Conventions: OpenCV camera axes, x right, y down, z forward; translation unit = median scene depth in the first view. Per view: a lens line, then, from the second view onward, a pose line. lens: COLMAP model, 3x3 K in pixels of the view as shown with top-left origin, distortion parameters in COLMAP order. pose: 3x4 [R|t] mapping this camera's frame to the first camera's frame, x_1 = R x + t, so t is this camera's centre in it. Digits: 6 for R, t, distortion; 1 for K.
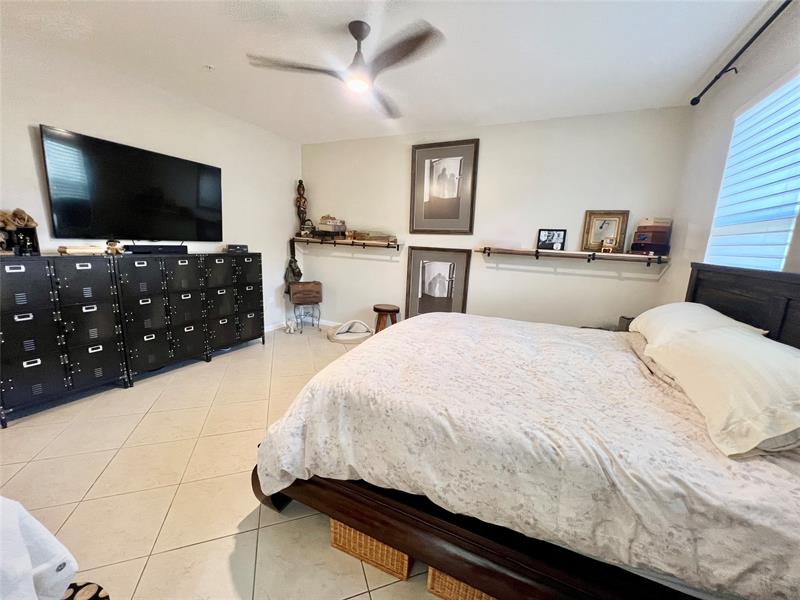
lens RADIAL K [[316.6, 0, 400.0], [0, 316.6, 300.0], [0, 0, 1]] dist [0.000565, -0.000204]
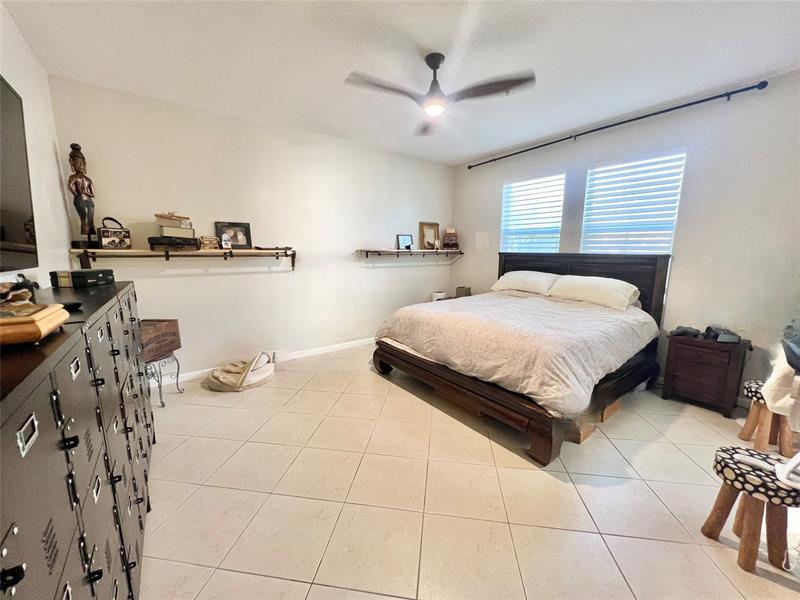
lens RADIAL K [[316.6, 0, 400.0], [0, 316.6, 300.0], [0, 0, 1]] dist [0.000565, -0.000204]
pose [[0.470996, -0.186292, 0.862240, -0.755649], [0.180088, 0.977167, 0.112751, -0.105410], [-0.863557, 0.102174, 0.493791, 0.373179]]
